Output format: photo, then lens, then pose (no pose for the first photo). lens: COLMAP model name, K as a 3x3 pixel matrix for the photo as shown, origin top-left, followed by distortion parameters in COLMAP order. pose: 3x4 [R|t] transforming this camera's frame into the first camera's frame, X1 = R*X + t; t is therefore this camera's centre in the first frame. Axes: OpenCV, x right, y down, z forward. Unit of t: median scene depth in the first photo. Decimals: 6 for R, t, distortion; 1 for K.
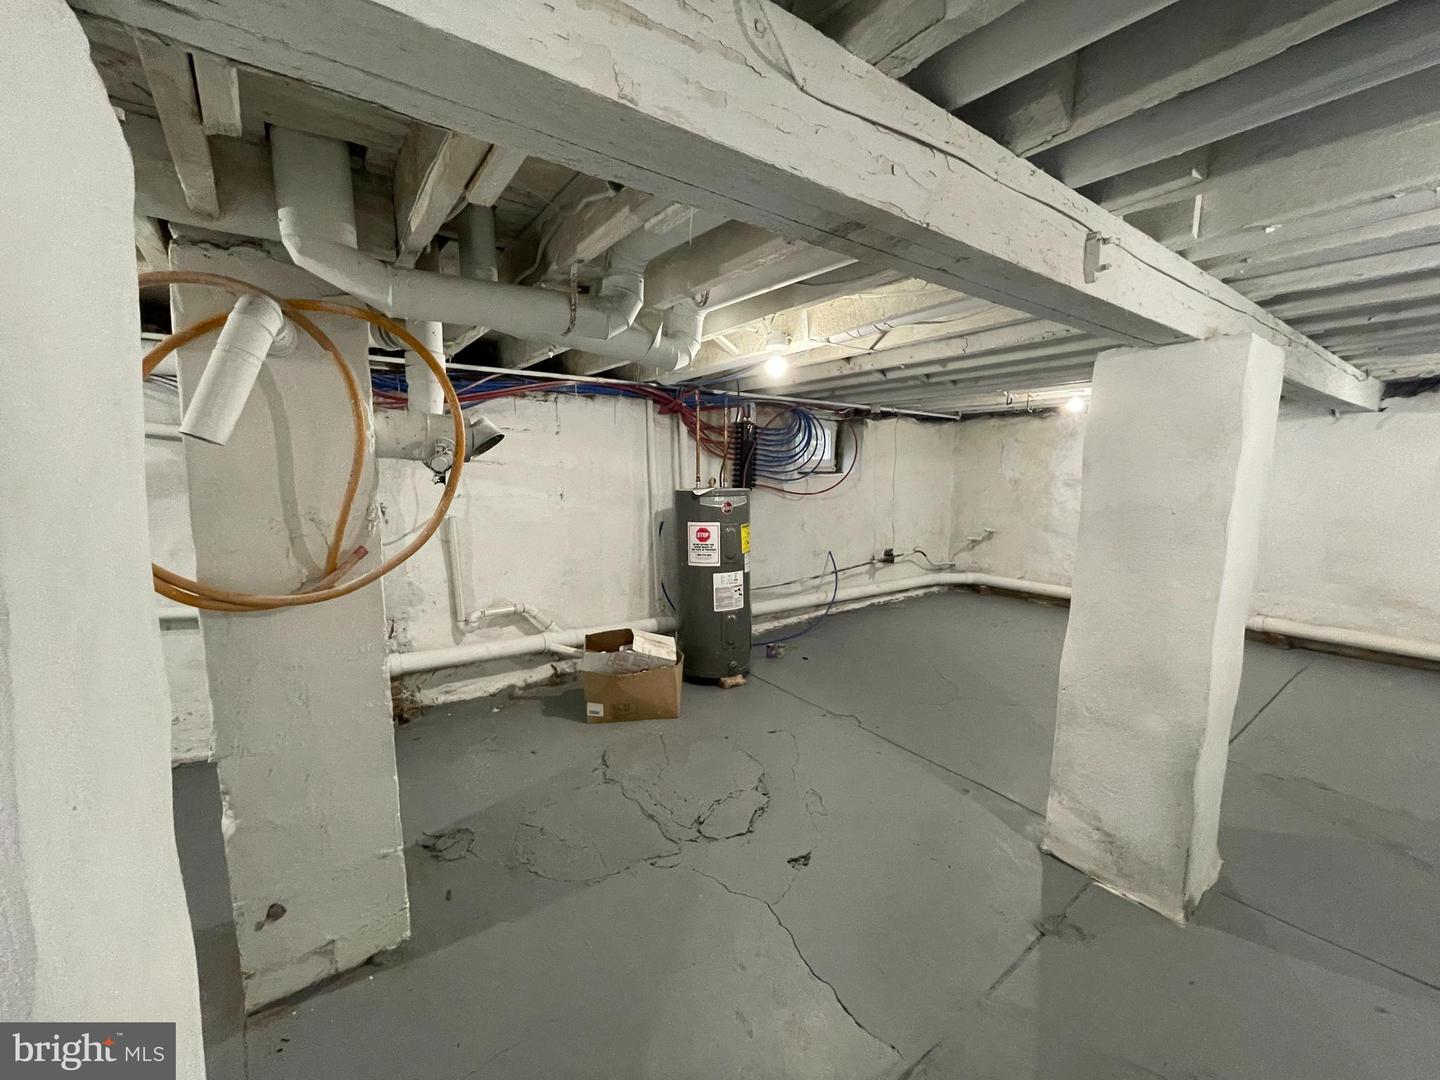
lens RADIAL K [[580.4, 0, 721.3], [0, 580.4, 535.2], [0, 0, 1]] dist [-0.007467, 0.000357]
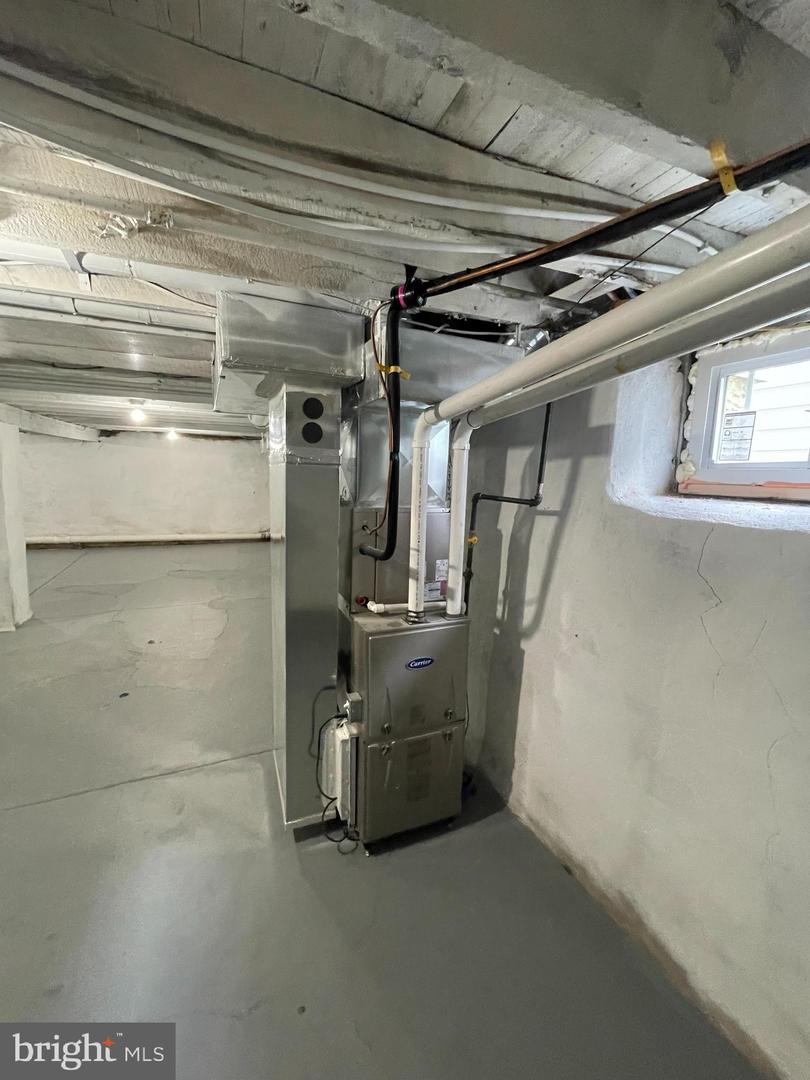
lens RADIAL K [[435.3, 0, 405.0], [0, 435.3, 540.0], [0, 0, 1]] dist [-0.007467, 0.000357]
pose [[0.234229, -0.146179, 0.961129, -0.657843], [0.073114, 0.988480, 0.132521, 0.076080], [-0.969428, 0.039232, 0.242218, -1.251725]]
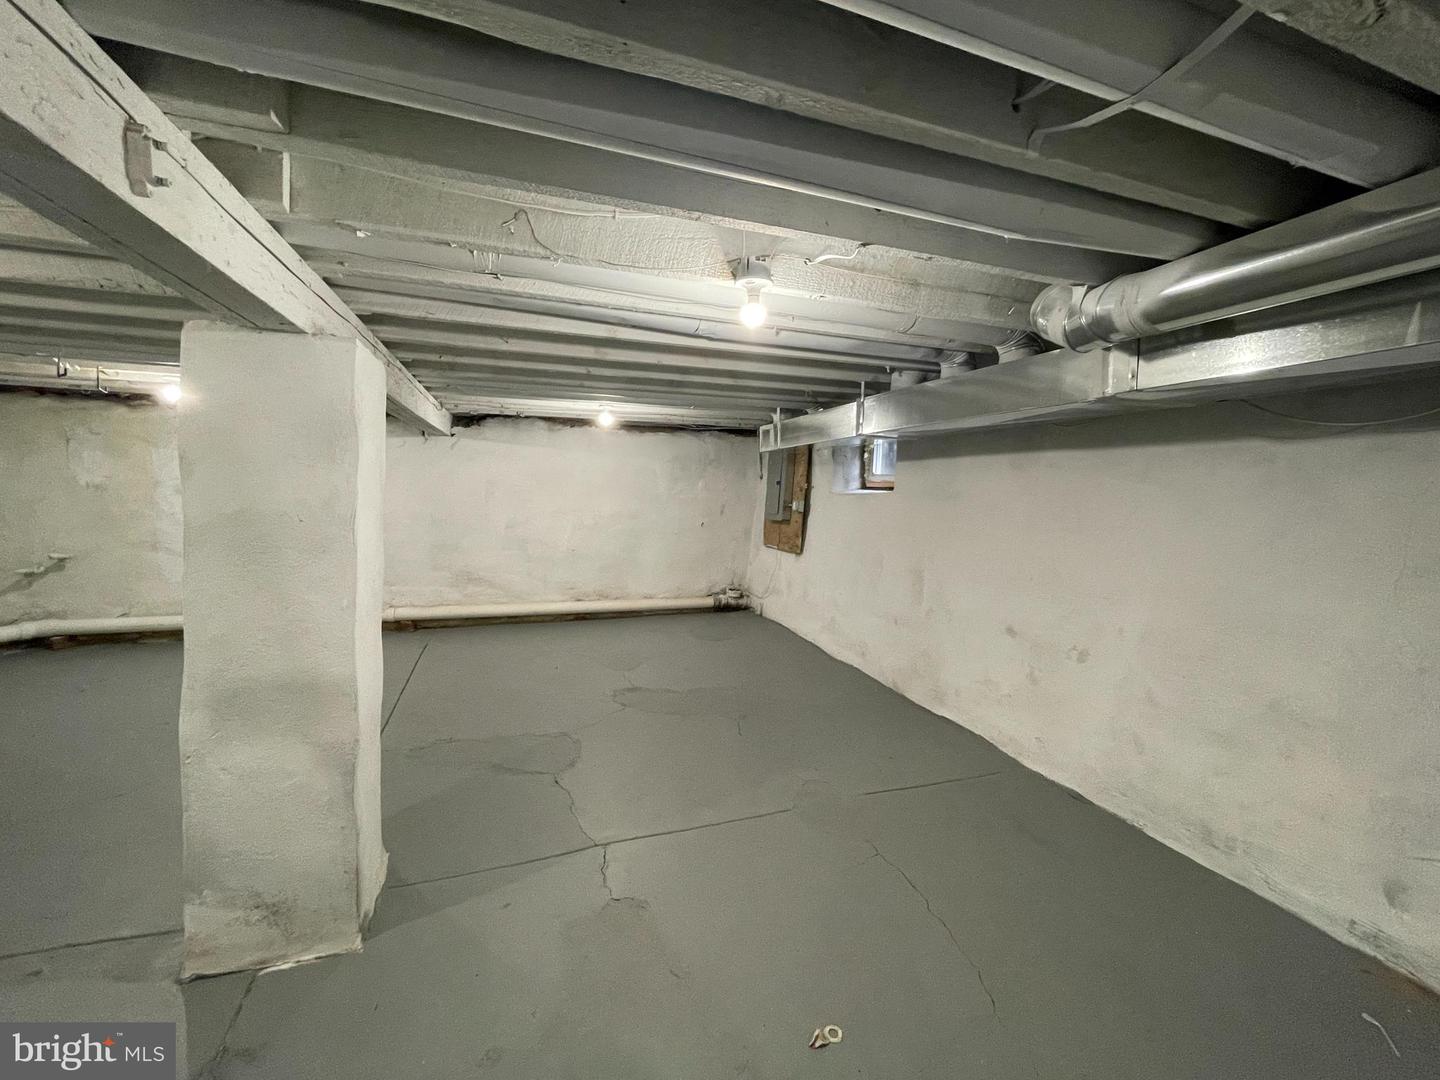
lens RADIAL K [[580.4, 0, 721.3], [0, 580.4, 535.2], [0, 0, 1]] dist [-0.007467, 0.000357]
pose [[0.284594, -0.066950, 0.956307, 0.089769], [0.081521, 0.995635, 0.045443, -0.001948], [-0.955176, 0.065026, 0.288810, 0.095348]]
